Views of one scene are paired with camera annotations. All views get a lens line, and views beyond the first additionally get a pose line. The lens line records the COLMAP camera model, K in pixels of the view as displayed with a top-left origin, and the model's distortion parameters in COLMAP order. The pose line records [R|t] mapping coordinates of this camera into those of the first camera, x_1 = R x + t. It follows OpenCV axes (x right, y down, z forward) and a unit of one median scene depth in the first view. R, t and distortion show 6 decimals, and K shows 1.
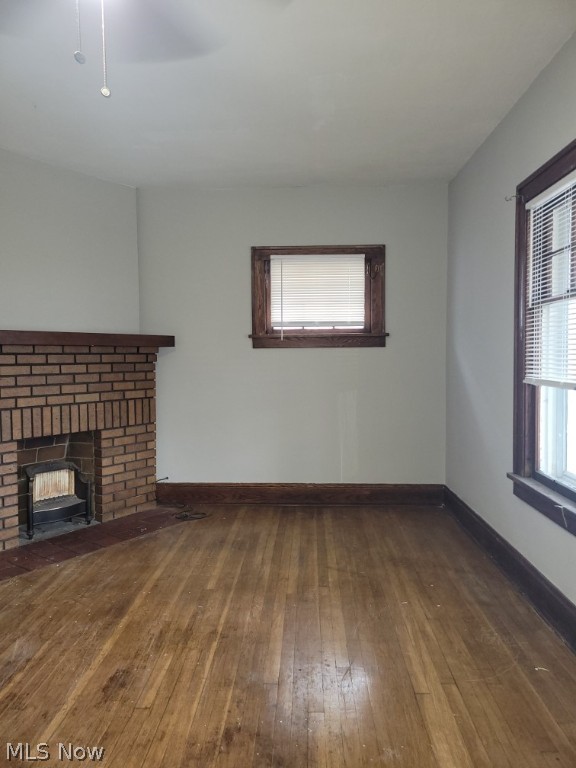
lens RADIAL K [[567.1, 0, 288.5], [0, 567.1, 384.9], [0, 0, 1]] dist [0.032667, -0.003185]
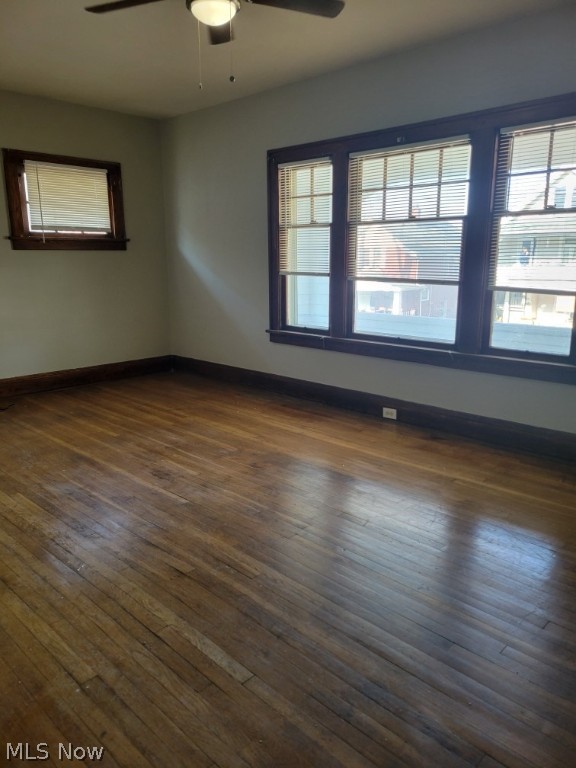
lens RADIAL K [[567.1, 0, 285.4], [0, 567.1, 382.3], [0, 0, 1]] dist [0.032667, -0.003185]
pose [[0.670257, -0.156992, 0.725334, -0.761068], [0.039412, 0.983519, 0.176454, 0.014822], [-0.741082, -0.089683, 0.665398, -0.153078]]
